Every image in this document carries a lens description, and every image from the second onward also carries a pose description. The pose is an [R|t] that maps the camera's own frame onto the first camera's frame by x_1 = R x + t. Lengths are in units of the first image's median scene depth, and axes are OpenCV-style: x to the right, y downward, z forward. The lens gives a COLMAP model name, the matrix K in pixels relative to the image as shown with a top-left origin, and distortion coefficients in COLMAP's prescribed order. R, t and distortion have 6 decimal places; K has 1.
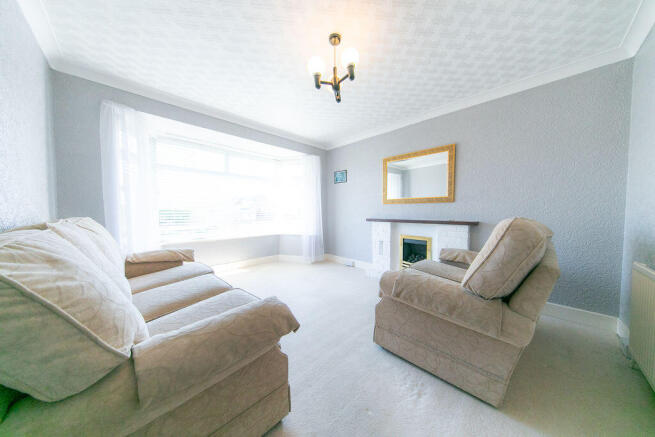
lens RADIAL K [[204.7, 0, 328.1], [0, 204.7, 216.8], [0, 0, 1]] dist [-0.000671, -0.000037]
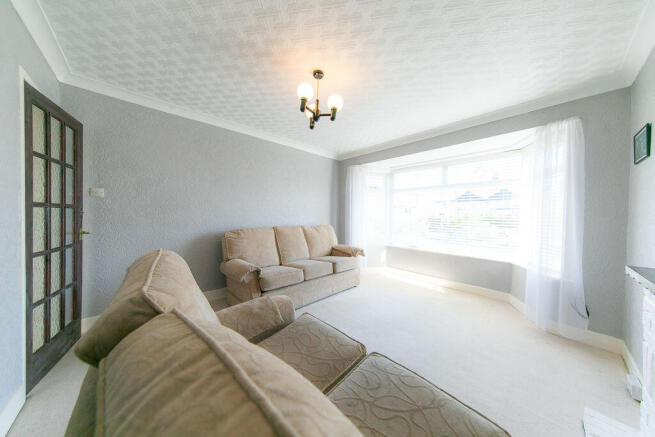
lens RADIAL K [[204.7, 0, 328.1], [0, 204.7, 216.8], [0, 0, 1]] dist [-0.000671, -0.000037]
pose [[-0.045403, 0.007665, -0.998939, 0.488339], [-0.046614, 0.998865, 0.009783, -0.048228], [0.997881, 0.047009, -0.044994, 0.488832]]
